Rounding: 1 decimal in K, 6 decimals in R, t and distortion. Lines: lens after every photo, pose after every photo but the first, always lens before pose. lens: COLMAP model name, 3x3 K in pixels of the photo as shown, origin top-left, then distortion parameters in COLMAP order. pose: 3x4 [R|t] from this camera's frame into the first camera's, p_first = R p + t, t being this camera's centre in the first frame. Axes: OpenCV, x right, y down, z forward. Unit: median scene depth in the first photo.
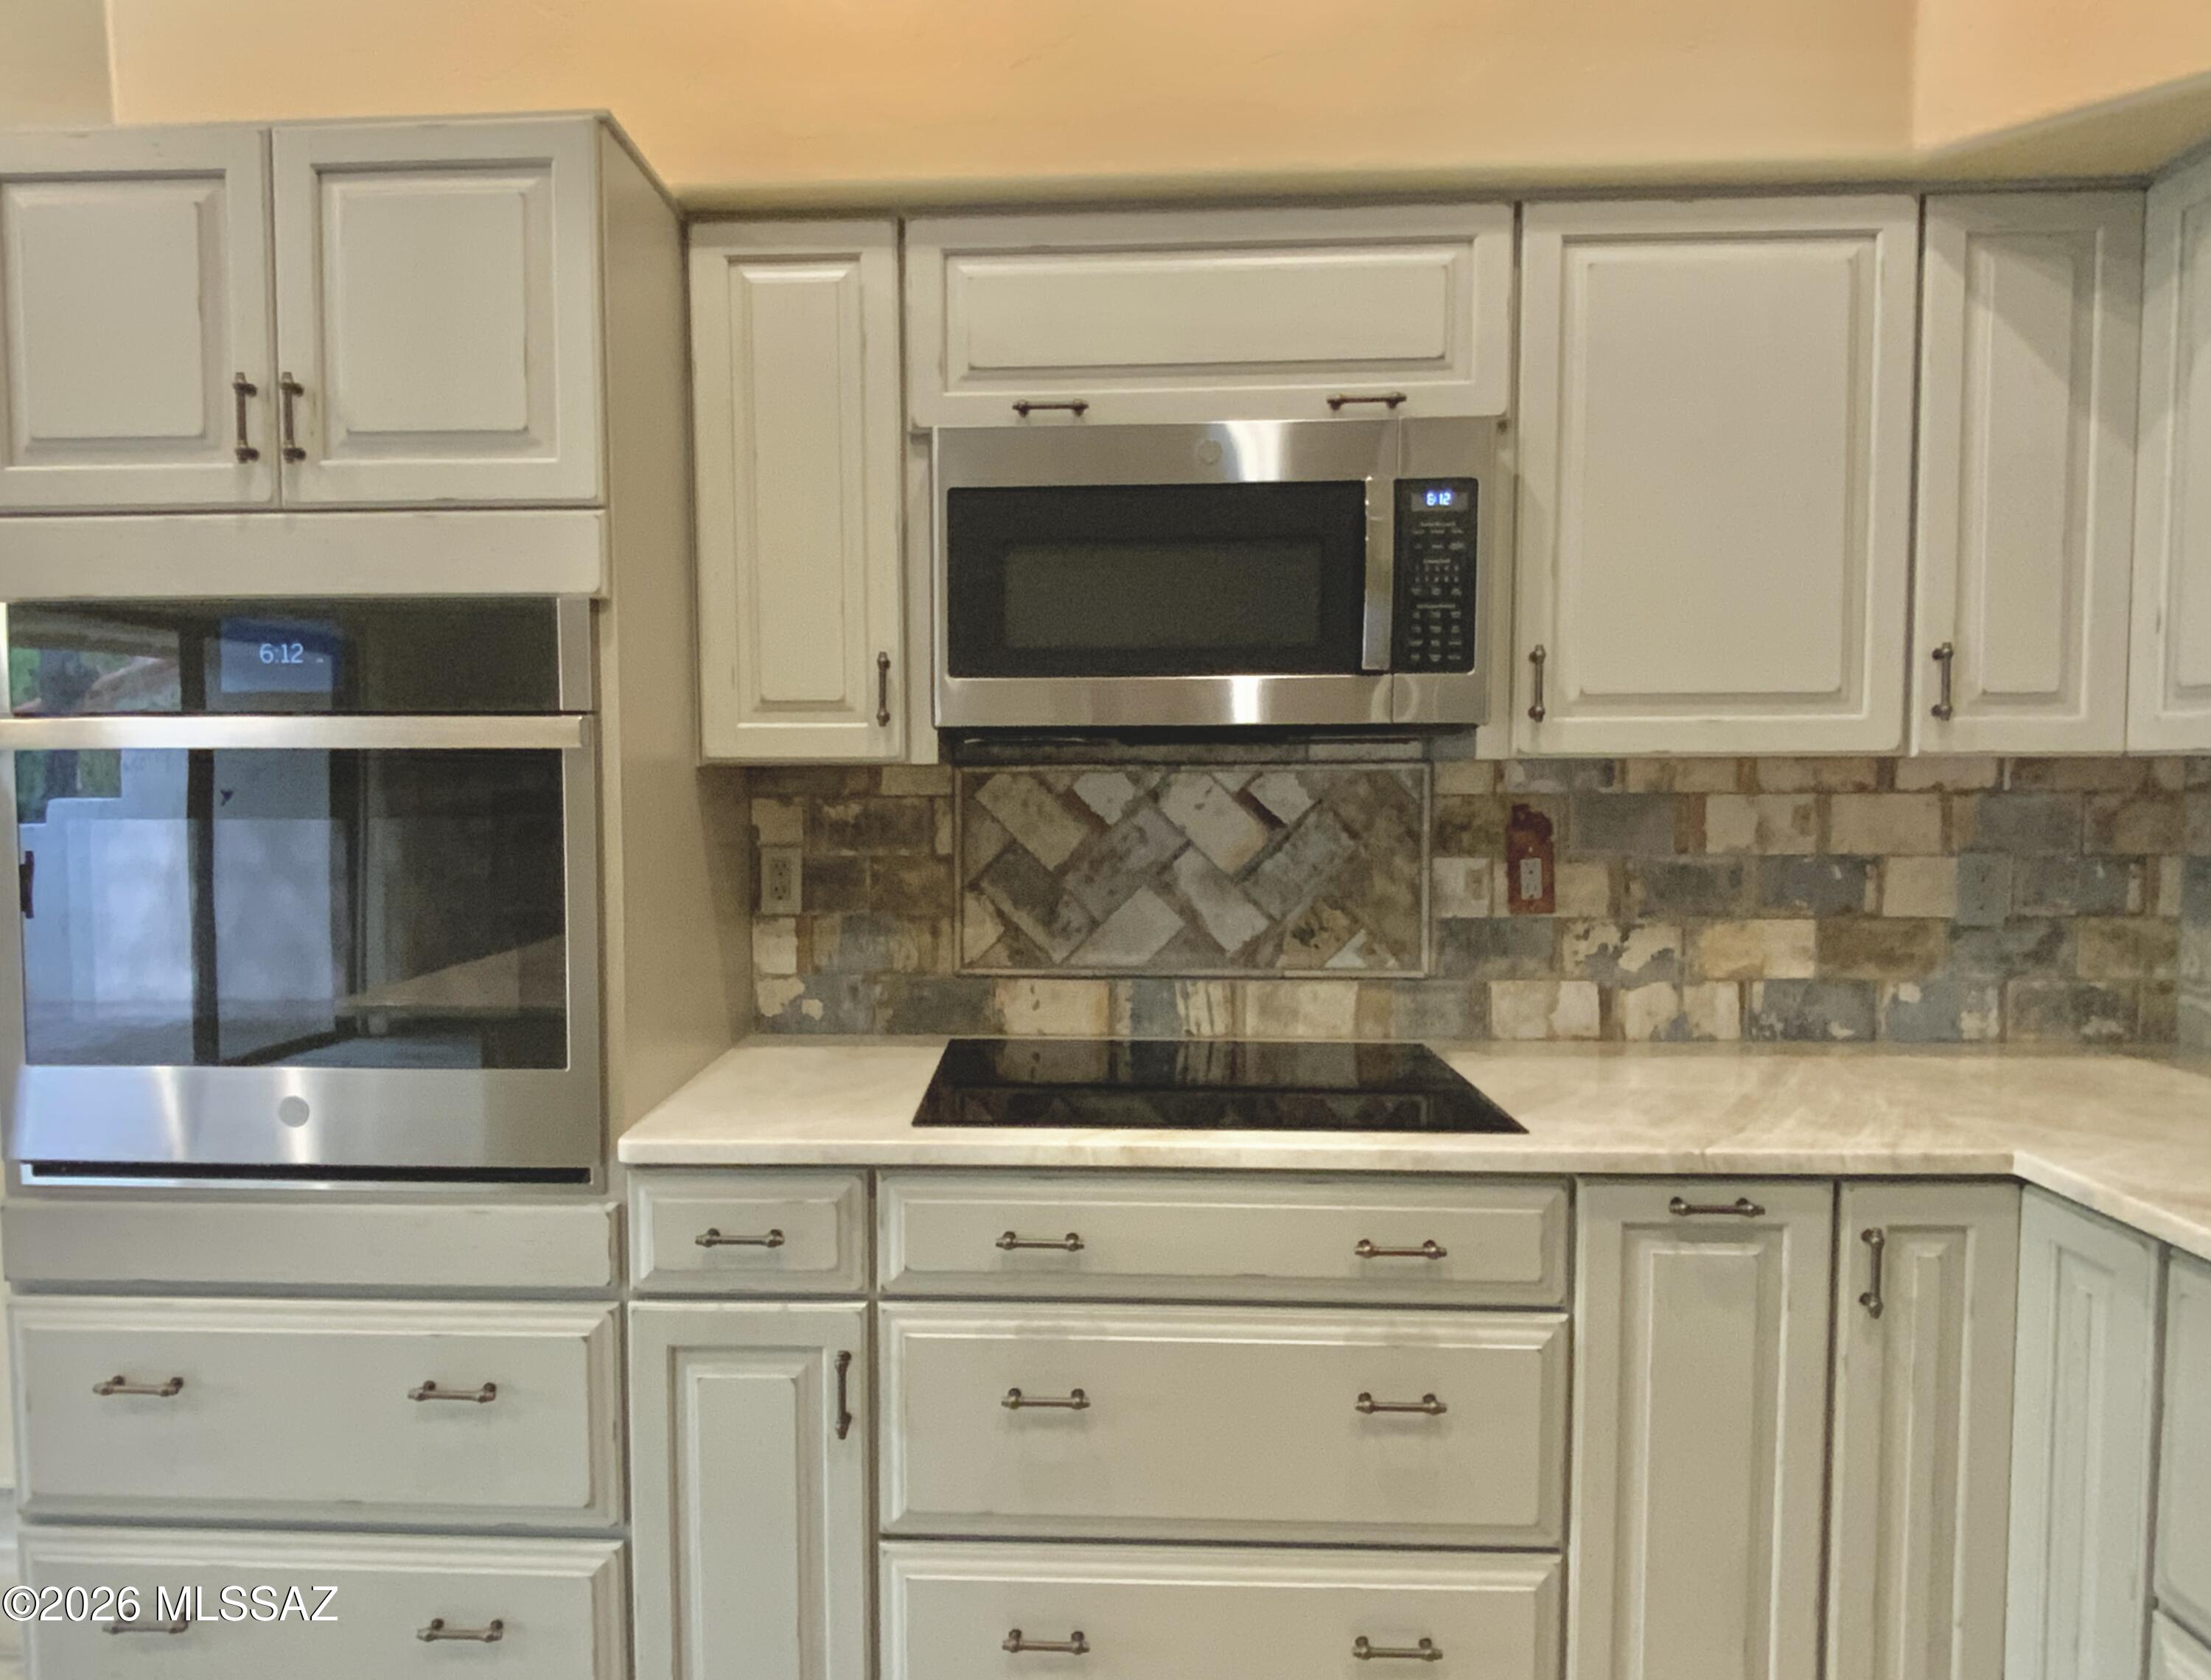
lens RADIAL K [[1470.7, 0, 995.6], [0, 1470.7, 834.5], [0, 0, 1]] dist [0.029835, -0.008076]
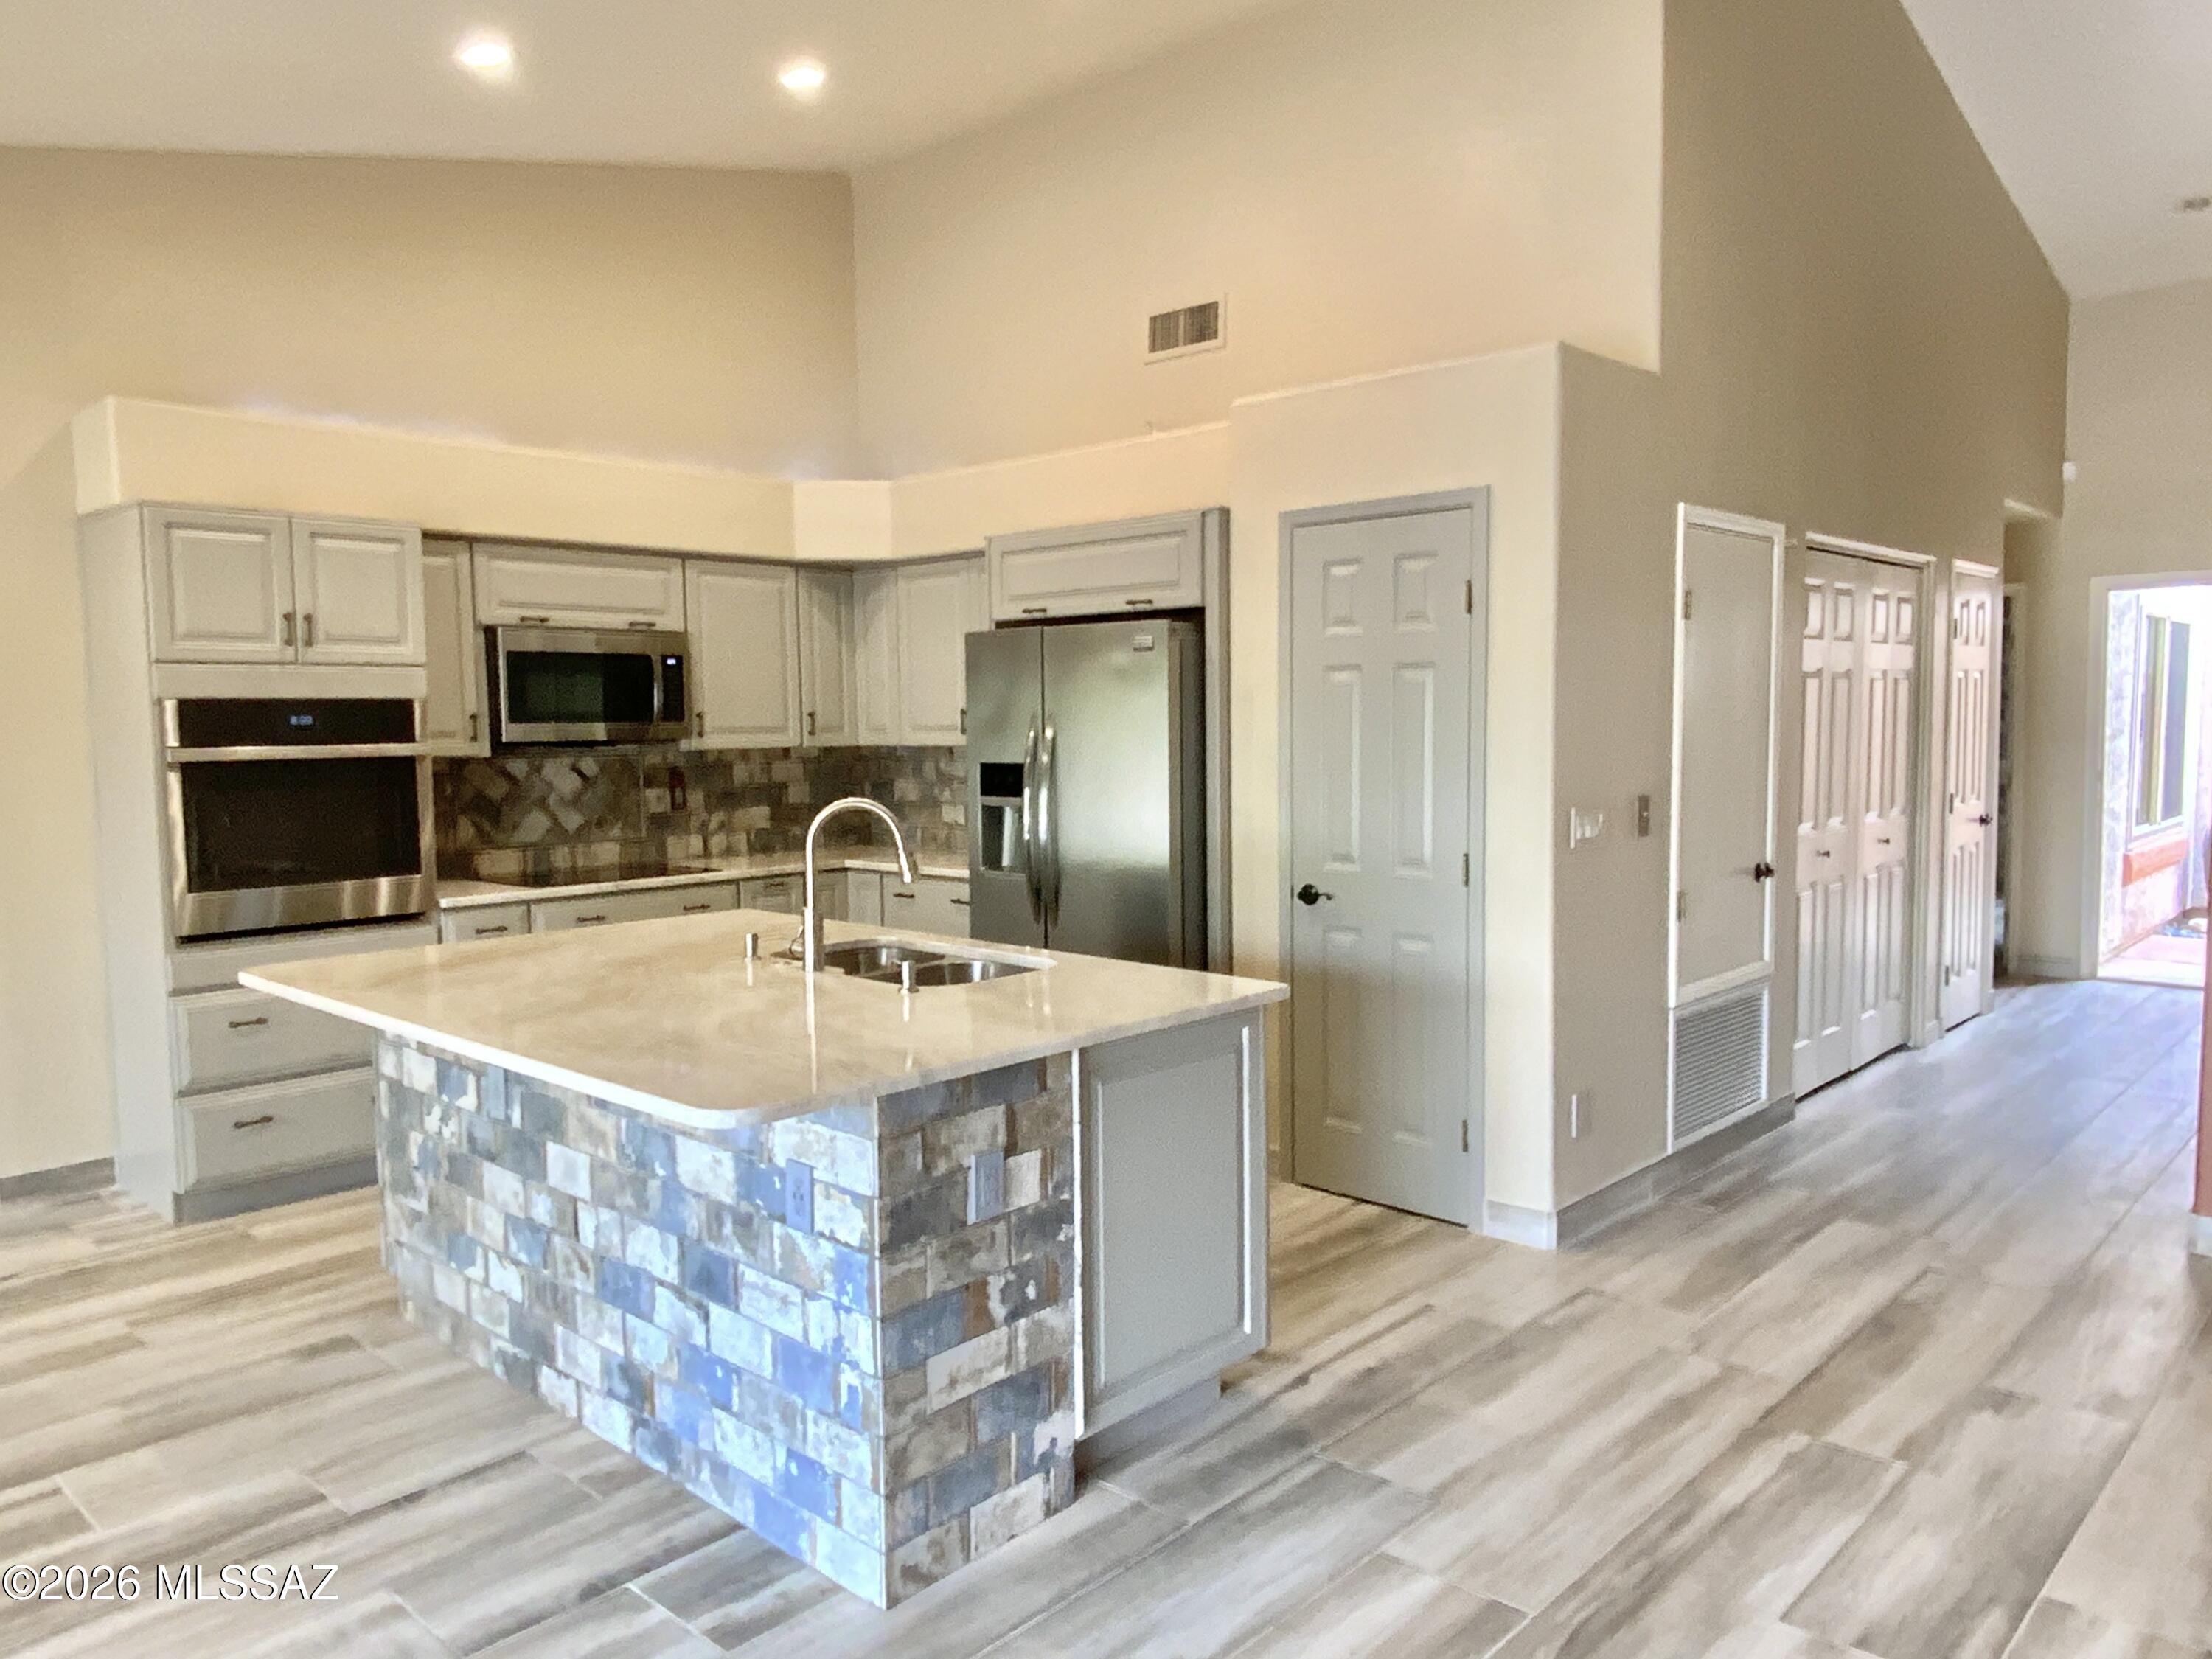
lens RADIAL K [[1527.0, 0, 1111.2], [0, 1527.0, 831.3], [0, 0, 1]] dist [0.002278, -0.004521]
pose [[0.644258, -0.061171, 0.762358, -1.209694], [0.051676, 0.998000, 0.036408, 0.033612], [-0.763060, 0.015940, 0.646131, -1.324523]]
